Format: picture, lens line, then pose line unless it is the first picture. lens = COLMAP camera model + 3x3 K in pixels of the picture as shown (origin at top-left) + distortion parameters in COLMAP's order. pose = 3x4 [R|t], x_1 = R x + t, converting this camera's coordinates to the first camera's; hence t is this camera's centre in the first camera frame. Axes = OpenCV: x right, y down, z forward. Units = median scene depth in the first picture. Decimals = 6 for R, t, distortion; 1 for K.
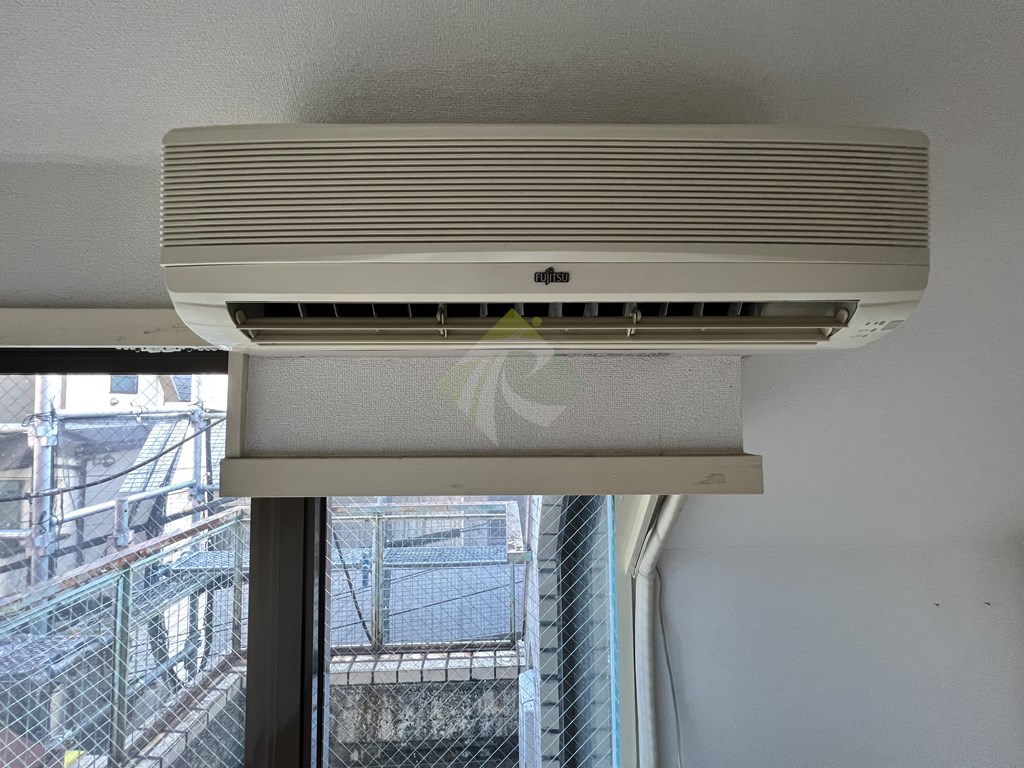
lens RADIAL K [[407.6, 0, 512.0], [0, 407.6, 384.0], [0, 0, 1]] dist [0.001936, 0.000566]
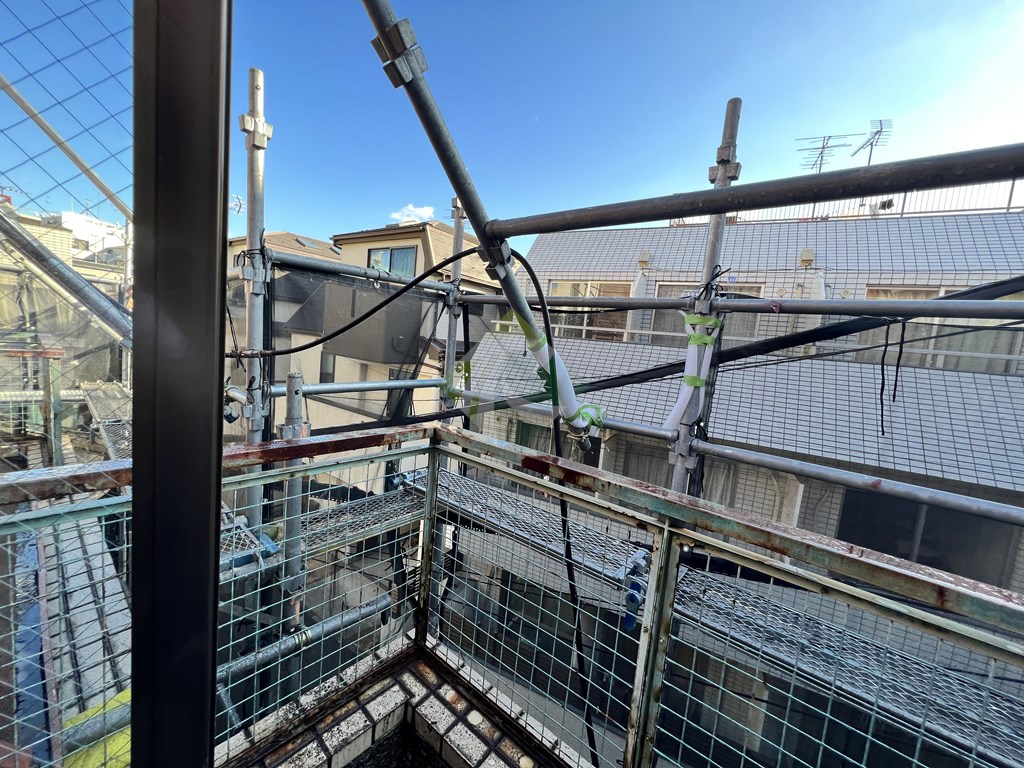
lens RADIAL K [[407.6, 0, 512.0], [0, 407.6, 384.0], [0, 0, 1]] dist [0.001936, 0.000566]
pose [[0.746583, 0.148736, -0.648453, -0.230919], [-0.066583, 0.986500, 0.149615, 0.160992], [0.661952, -0.068524, 0.746407, 0.681878]]
